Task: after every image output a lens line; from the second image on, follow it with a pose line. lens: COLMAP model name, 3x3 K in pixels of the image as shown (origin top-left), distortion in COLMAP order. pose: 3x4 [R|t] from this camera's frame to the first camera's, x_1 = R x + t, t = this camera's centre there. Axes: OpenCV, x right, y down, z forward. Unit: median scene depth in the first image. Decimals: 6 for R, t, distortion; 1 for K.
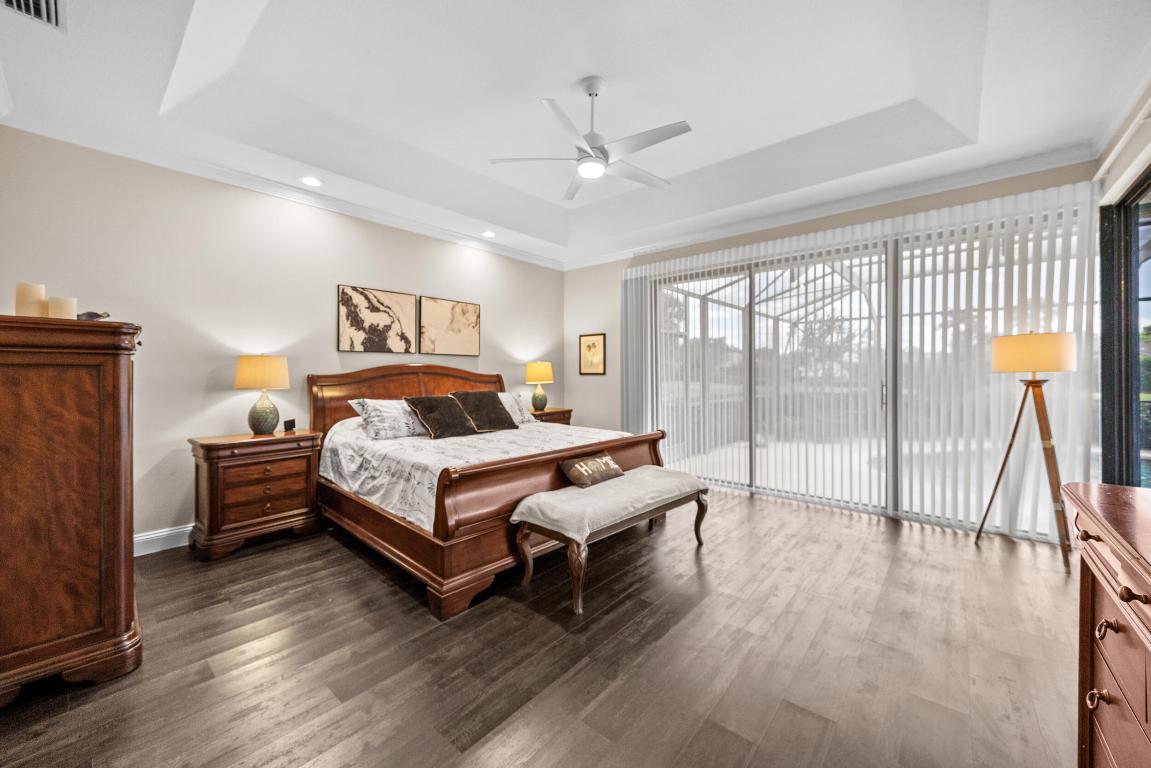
lens RADIAL K [[438.6, 0, 571.6], [0, 438.6, 378.5], [0, 0, 1]] dist [-0.006542, 0.000396]
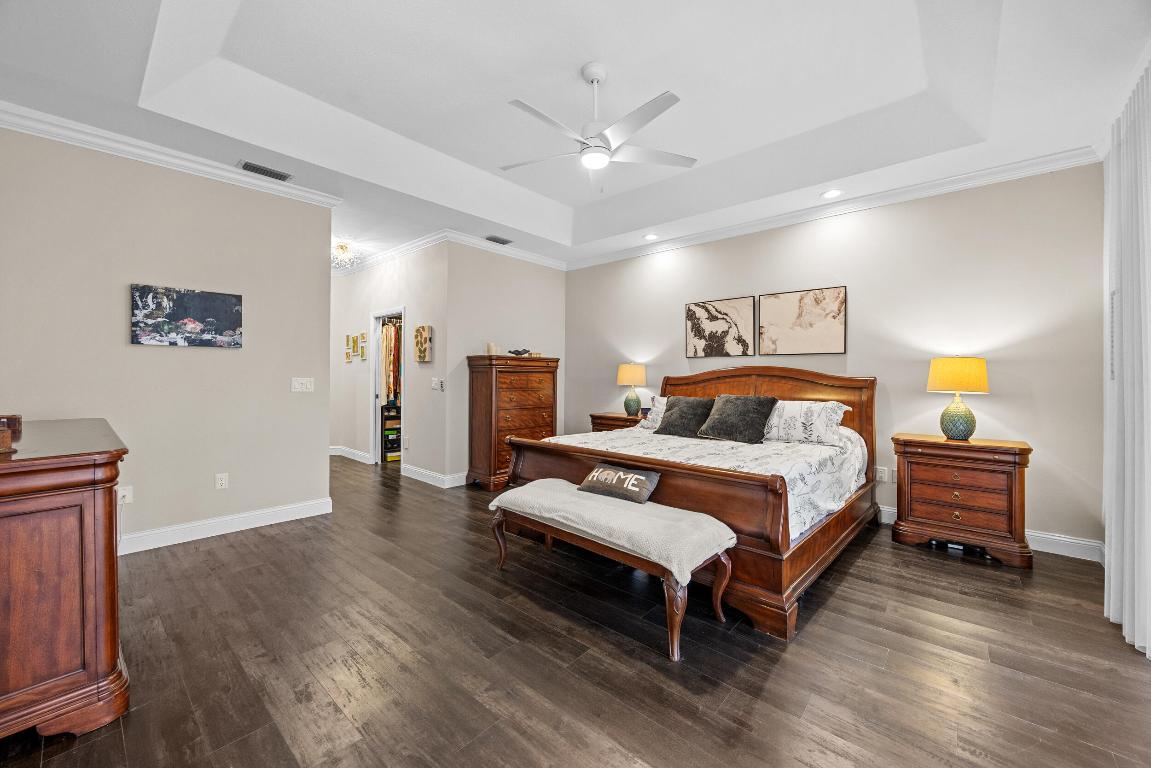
lens RADIAL K [[438.6, 0, 572.8], [0, 438.6, 381.7], [0, 0, 1]] dist [-0.006542, 0.000396]
pose [[0.021530, -0.009285, -0.999725, 0.662420], [-0.032280, 0.999429, -0.009978, 0.026305], [0.999247, 0.032486, 0.021217, 0.622985]]
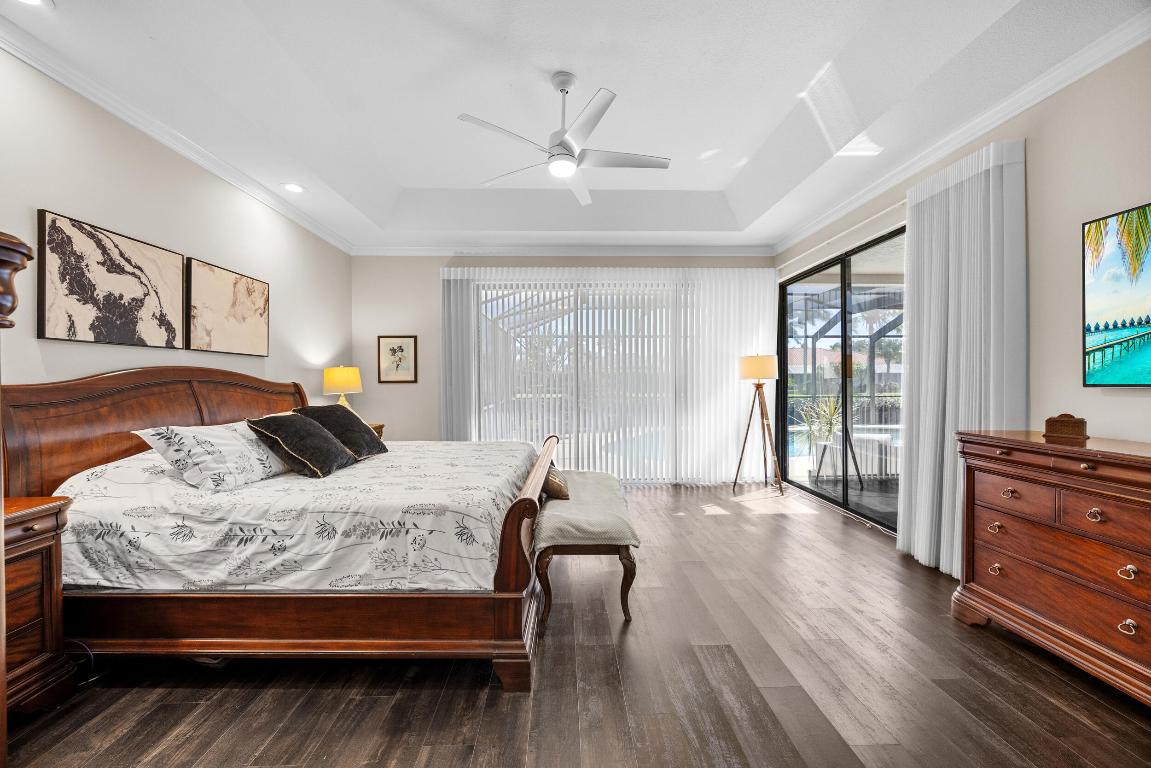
lens RADIAL K [[438.6, 0, 574.7], [0, 438.6, 388.0], [0, 0, 1]] dist [-0.006542, 0.000396]
pose [[0.730313, -0.013486, 0.682980, -0.403112], [0.011666, 0.999906, 0.007269, -0.000775], [-0.683013, 0.002659, 0.730401, 0.187548]]
